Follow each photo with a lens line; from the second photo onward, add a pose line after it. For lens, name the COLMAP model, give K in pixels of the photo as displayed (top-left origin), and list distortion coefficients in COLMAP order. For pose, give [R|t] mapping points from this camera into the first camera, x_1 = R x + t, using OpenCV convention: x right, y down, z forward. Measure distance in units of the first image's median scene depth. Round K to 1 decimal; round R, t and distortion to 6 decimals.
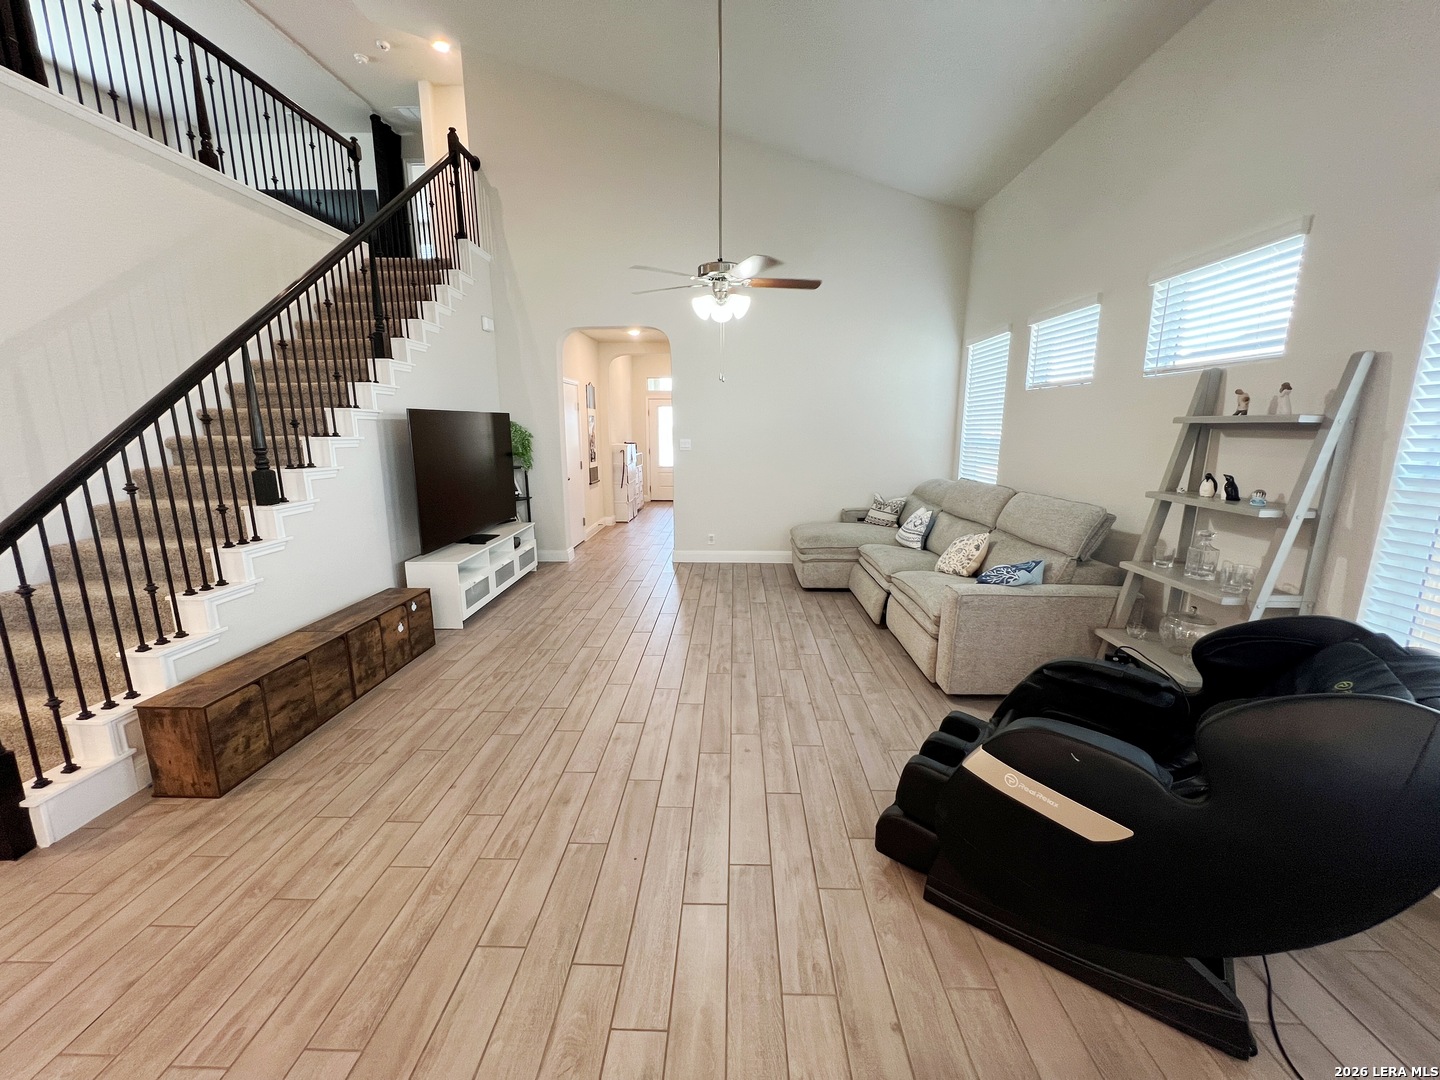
lens RADIAL K [[573.9, 0, 726.7], [0, 573.9, 538.2], [0, 0, 1]] dist [0.001187, 0.000458]
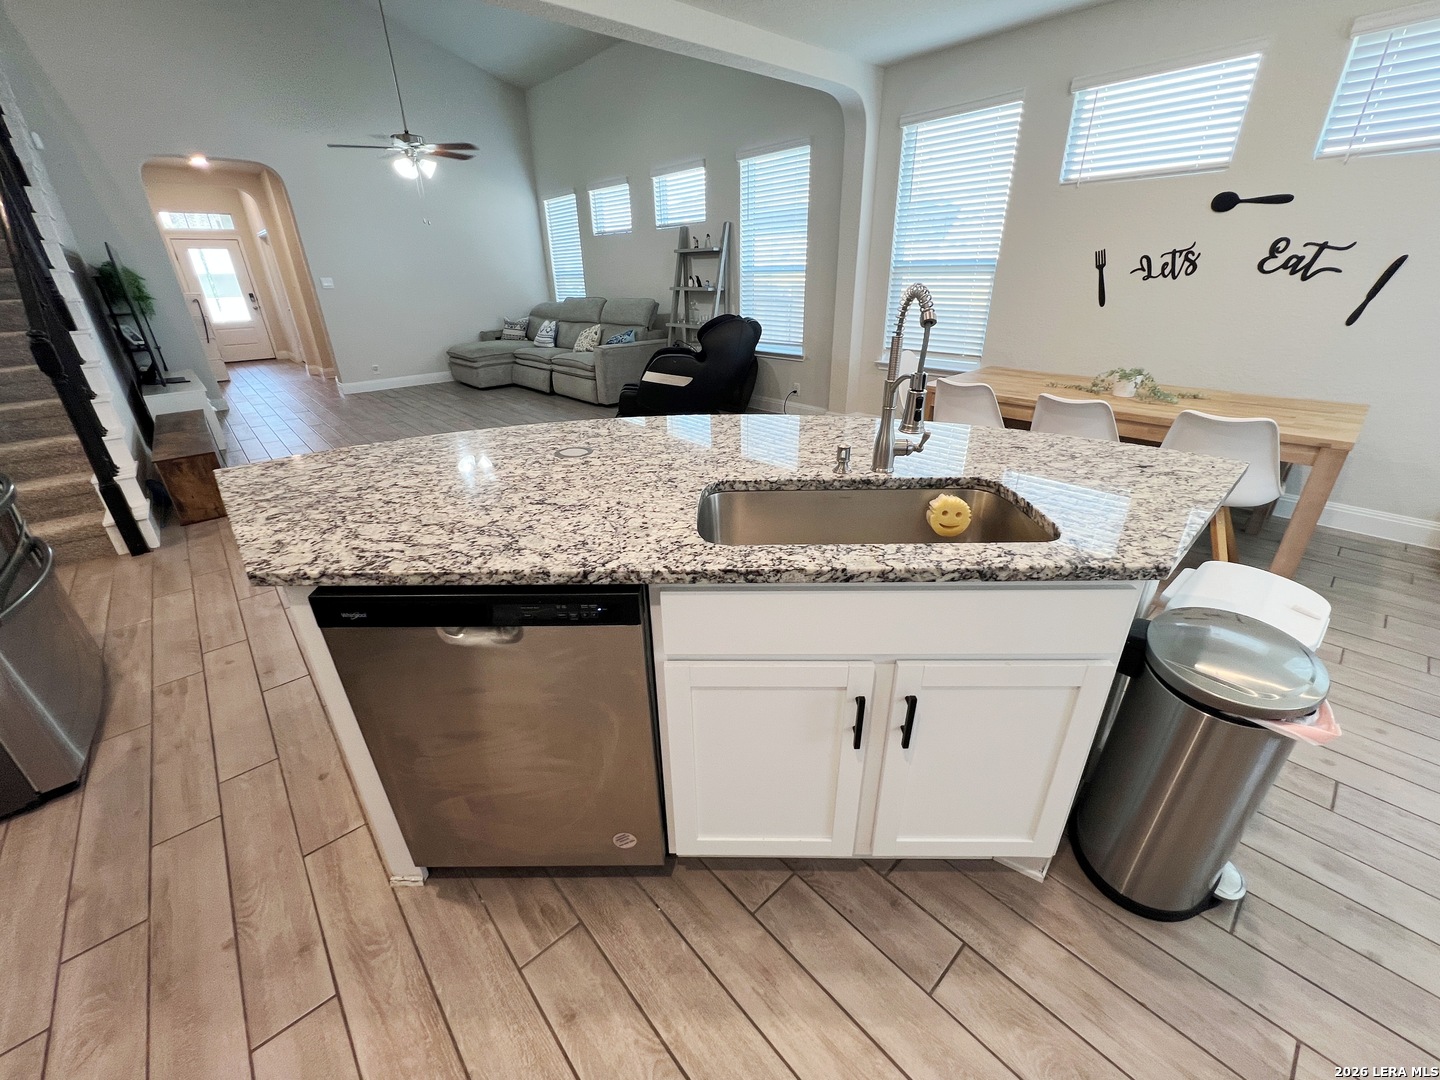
lens RADIAL K [[575.9, 0, 718.1], [0, 575.9, 535.2], [0, 0, 1]] dist [0.002197, -0.000276]
pose [[0.731494, -0.300511, 0.612053, -0.659193], [0.155206, 0.947460, 0.279698, 0.199026], [-0.663948, -0.109603, 0.739703, -0.734657]]
